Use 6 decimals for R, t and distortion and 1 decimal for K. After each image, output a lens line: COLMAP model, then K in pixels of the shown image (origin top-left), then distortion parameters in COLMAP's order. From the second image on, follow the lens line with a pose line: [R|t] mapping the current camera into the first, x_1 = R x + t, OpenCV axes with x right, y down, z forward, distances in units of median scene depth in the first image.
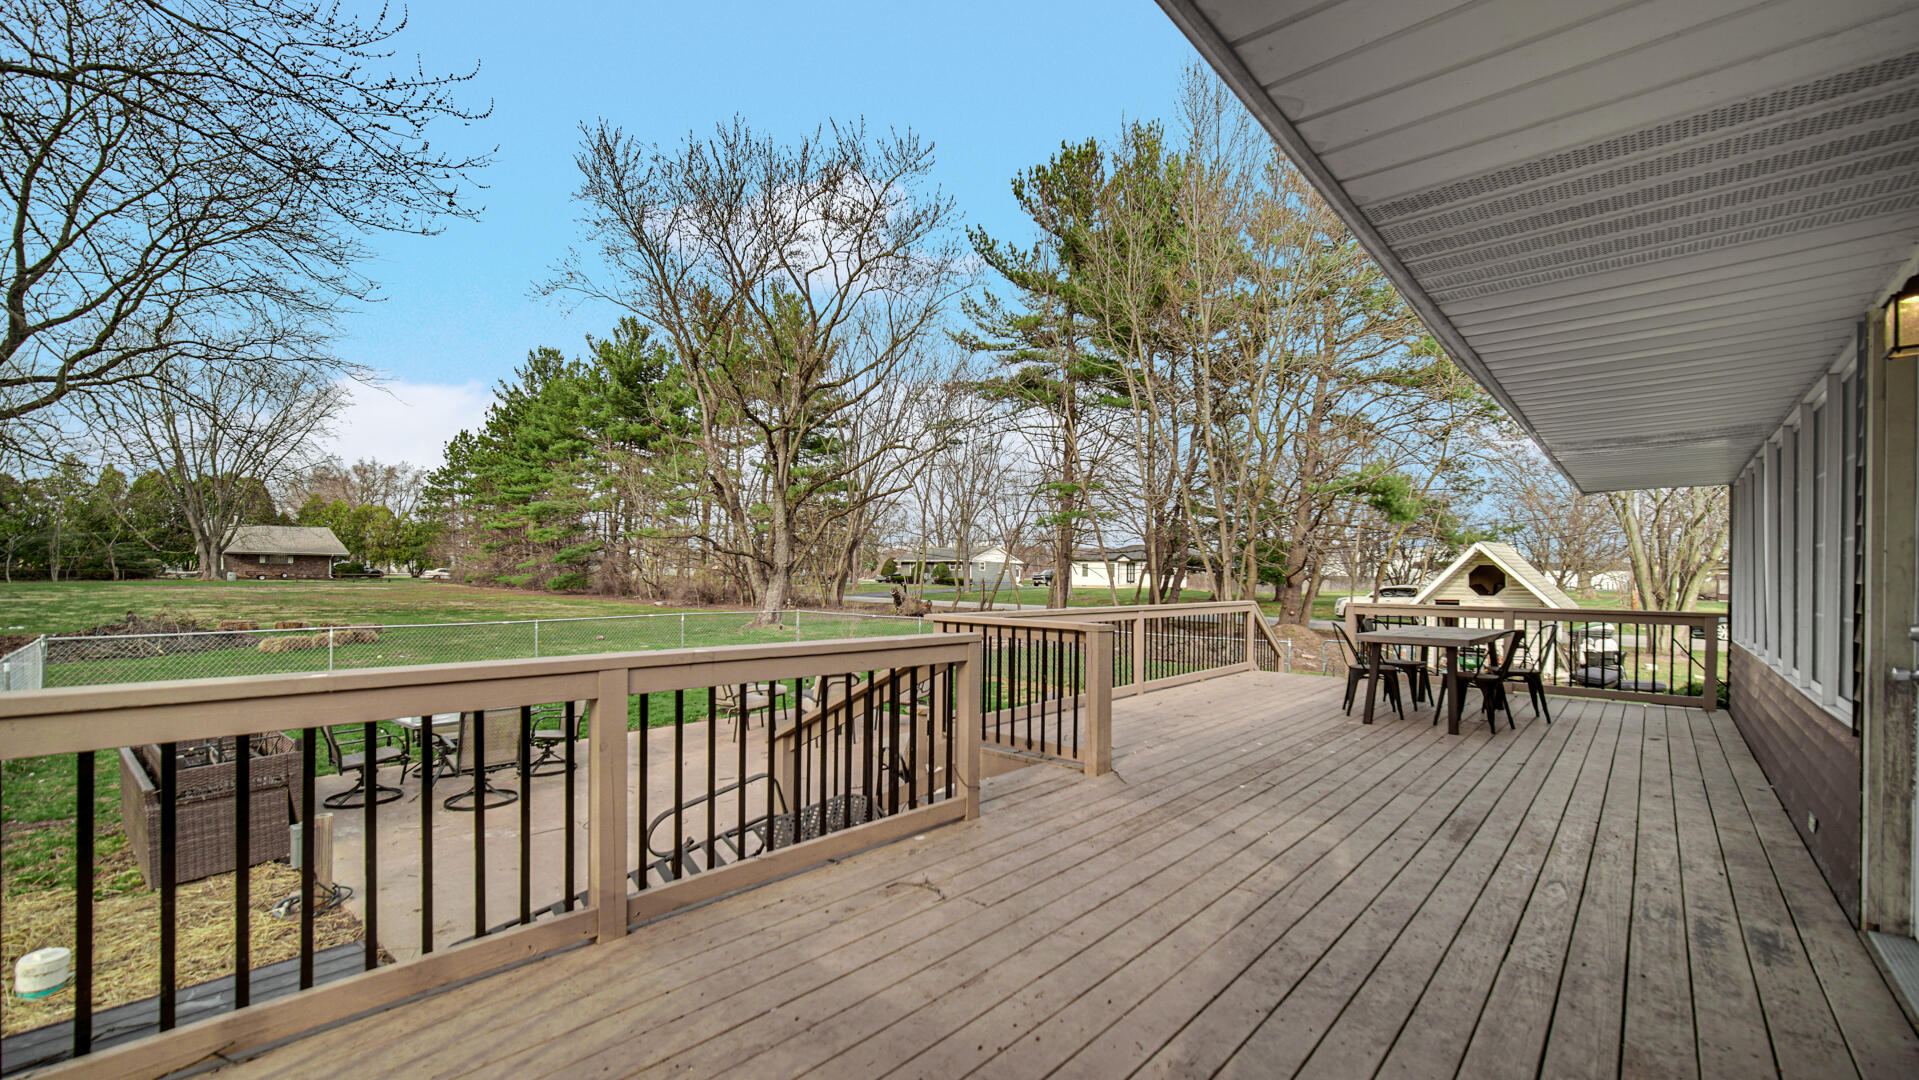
lens RADIAL K [[761.0, 0, 967.9], [0, 761.0, 586.1], [0, 0, 1]] dist [-0.004094, -0.000933]
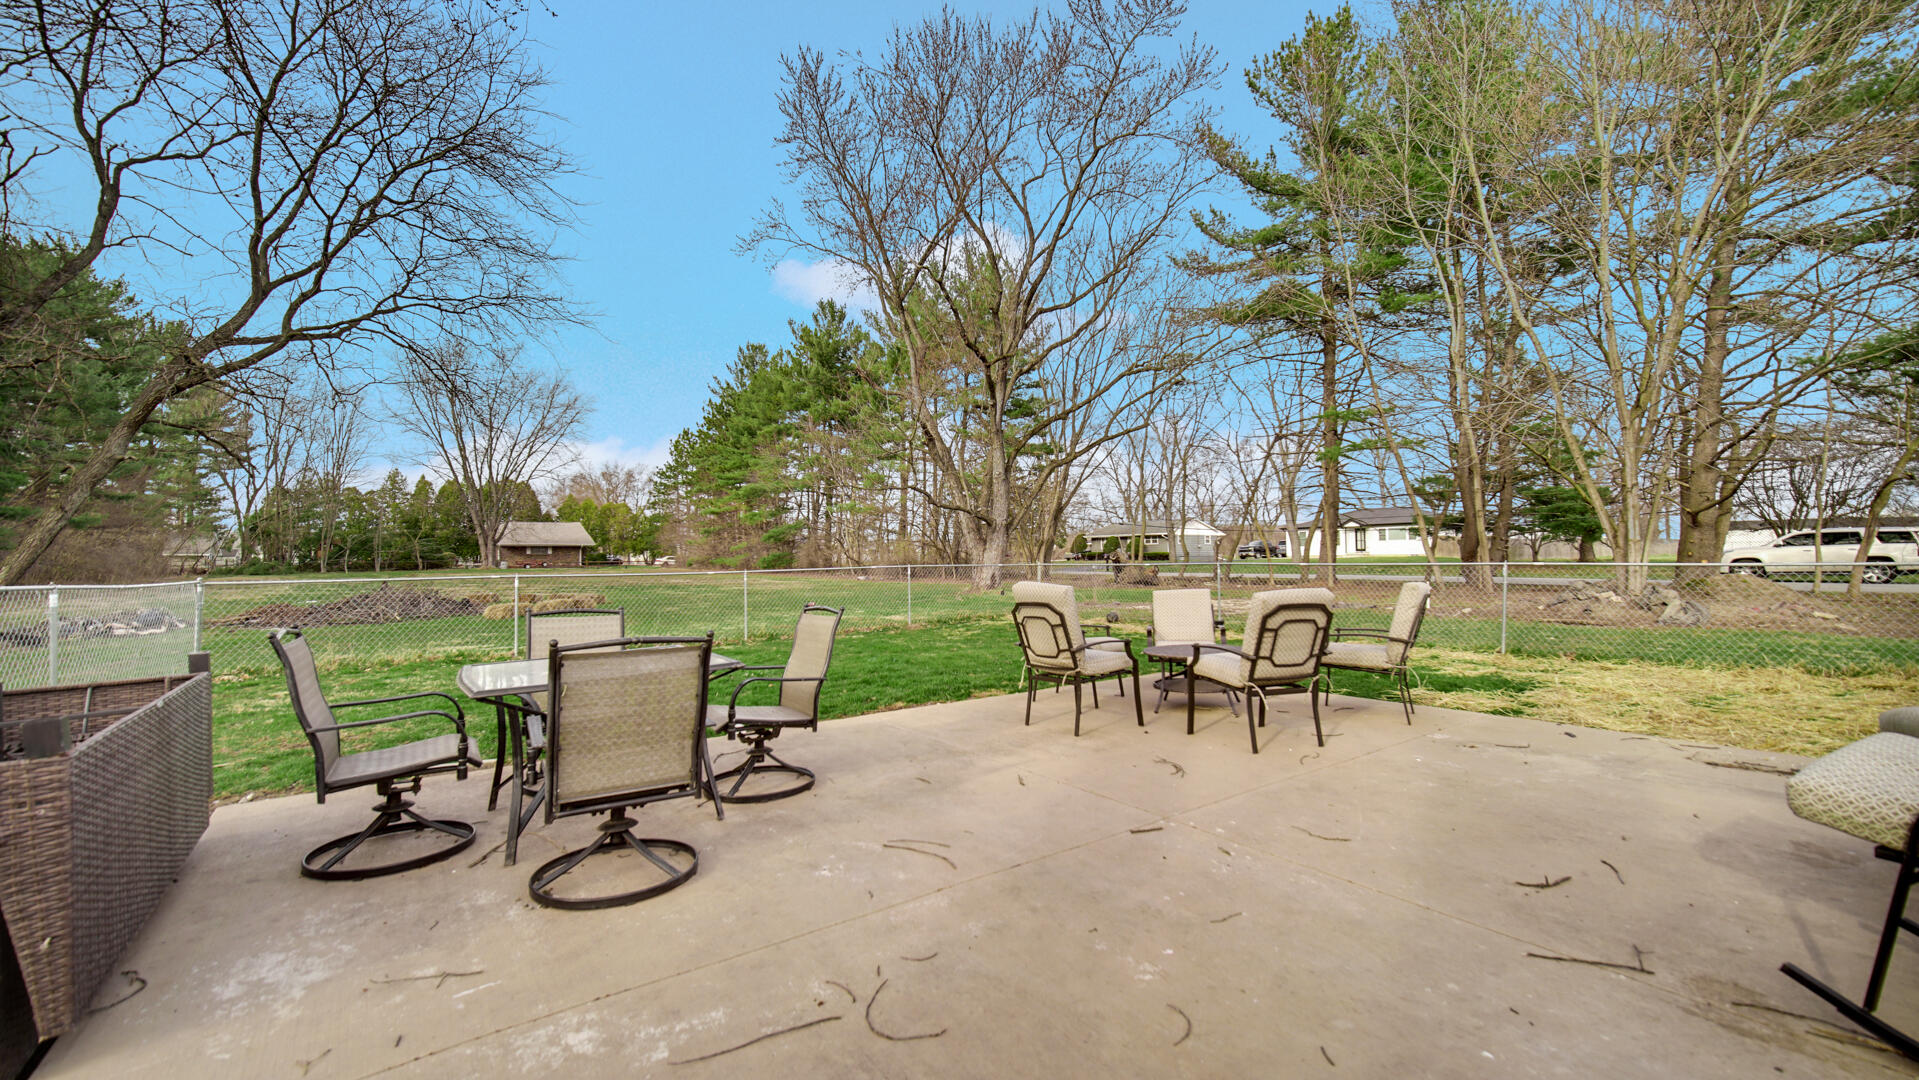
lens RADIAL K [[761.0, 0, 968.3], [0, 761.0, 543.8], [0, 0, 1]] dist [-0.004094, -0.000933]
pose [[0.972240, -0.029480, -0.232121, -0.031740], [0.021934, 0.999146, -0.035025, 0.010881], [0.232956, 0.028962, 0.972056, 0.057374]]
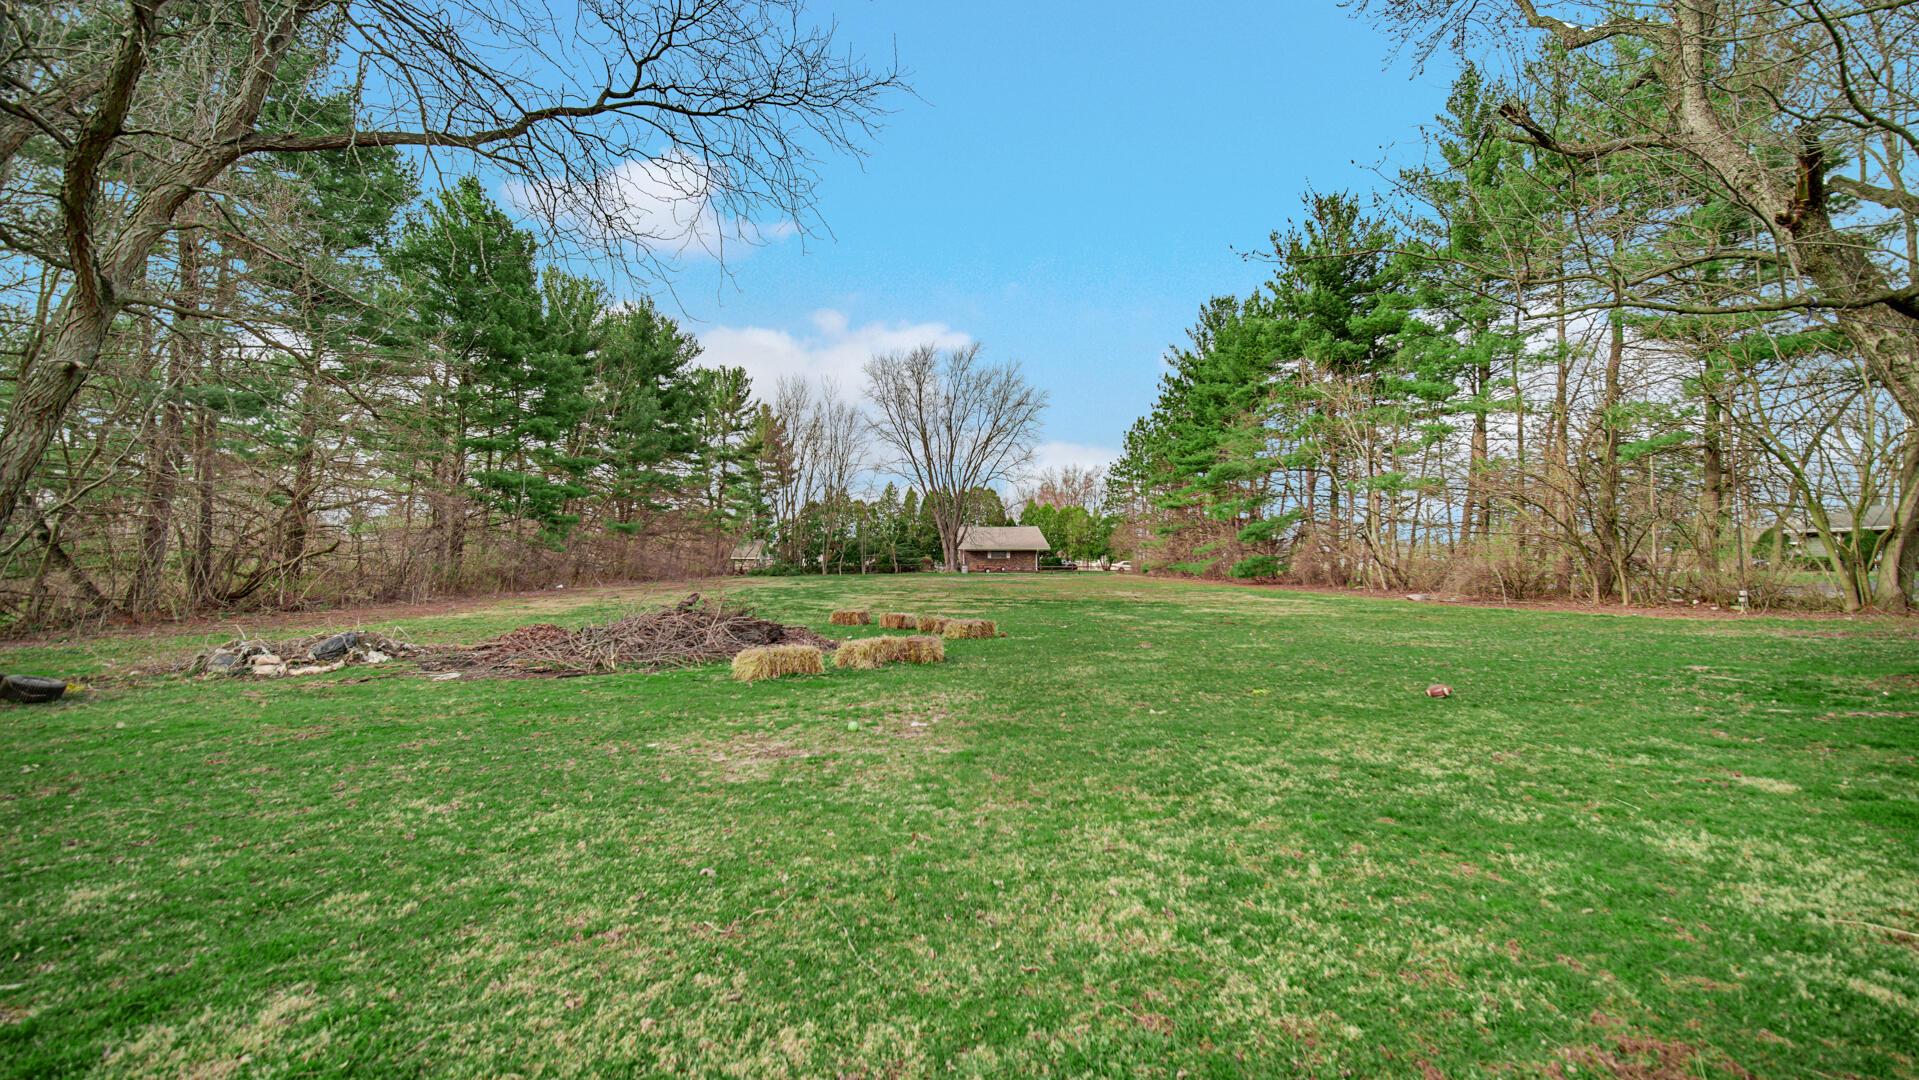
lens RADIAL K [[761.0, 0, 956.0], [0, 761.0, 543.2], [0, 0, 1]] dist [-0.004094, -0.000933]
pose [[0.670959, -0.041361, -0.740340, -0.154075], [0.004588, 0.998656, -0.051635, 0.006887], [0.741480, 0.031248, 0.670247, 0.253132]]
